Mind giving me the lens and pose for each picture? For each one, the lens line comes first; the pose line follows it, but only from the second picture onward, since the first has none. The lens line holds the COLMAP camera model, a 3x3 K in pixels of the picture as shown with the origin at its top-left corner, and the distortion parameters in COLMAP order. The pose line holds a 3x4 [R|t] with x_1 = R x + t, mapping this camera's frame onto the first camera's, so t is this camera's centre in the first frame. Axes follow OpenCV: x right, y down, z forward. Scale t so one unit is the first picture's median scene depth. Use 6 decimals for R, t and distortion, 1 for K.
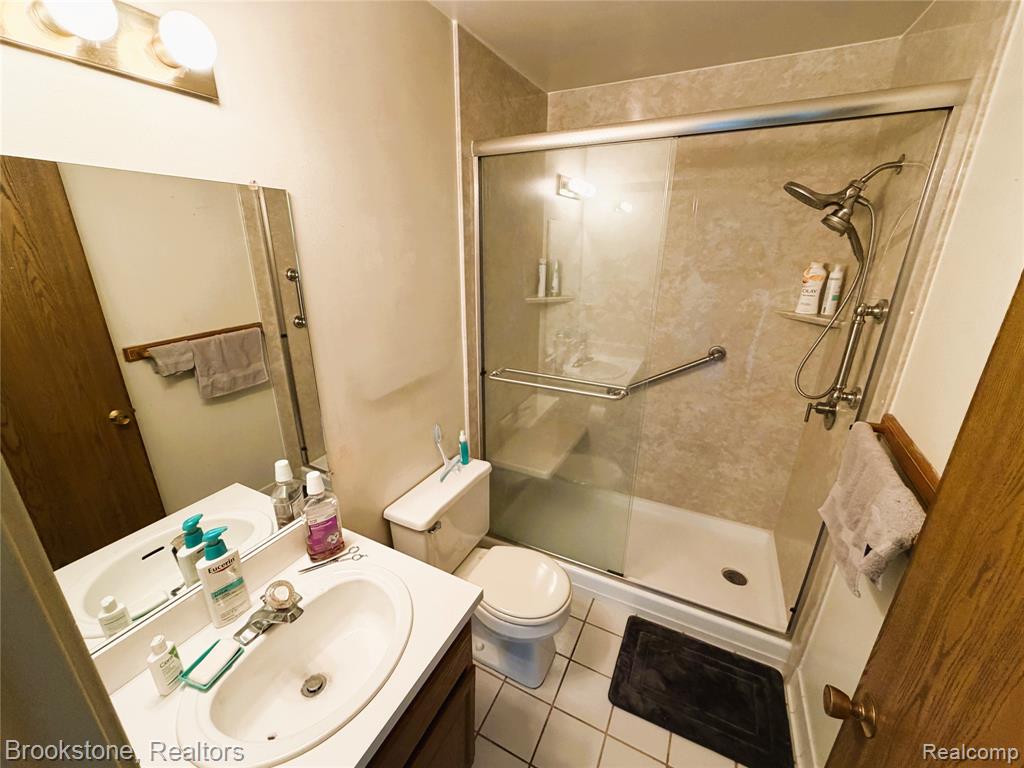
lens RADIAL K [[412.5, 0, 508.9], [0, 412.5, 384.6], [0, 0, 1]] dist [0.000635, 0.000135]
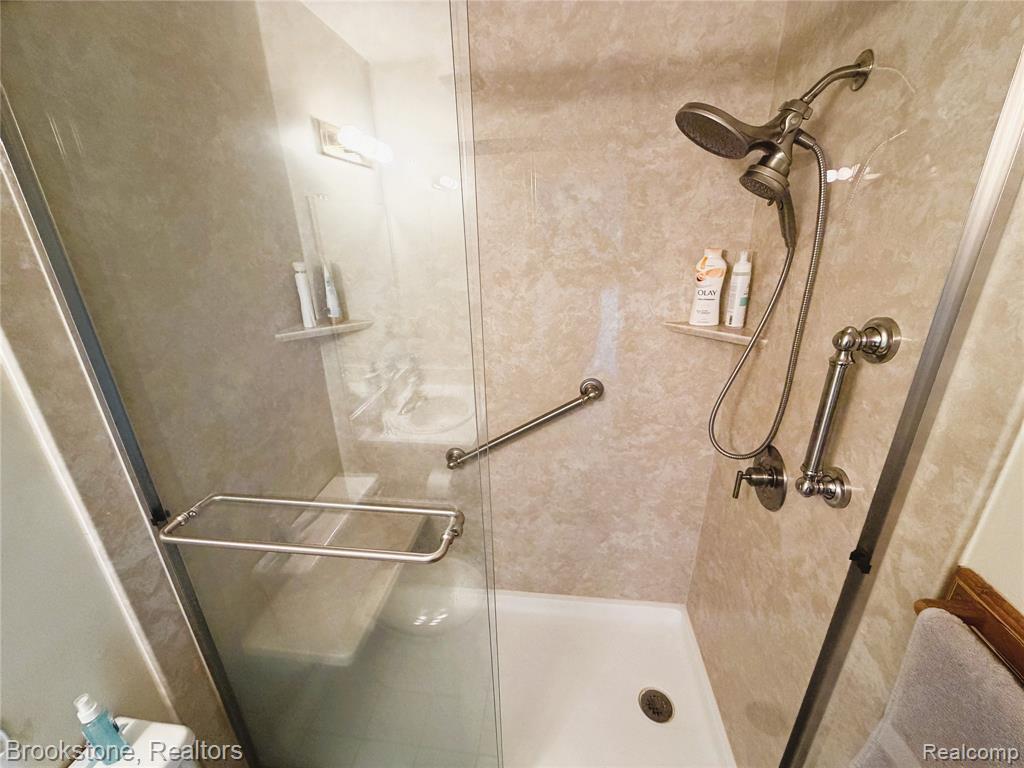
lens RADIAL K [[408.1, 0, 509.4], [0, 408.1, 382.2], [0, 0, 1]] dist [0.001440, 0.000455]
pose [[0.944484, -0.141255, 0.296644, 0.178801], [0.136036, 0.989964, 0.038272, -0.130755], [-0.299073, 0.004207, 0.954221, 0.399330]]
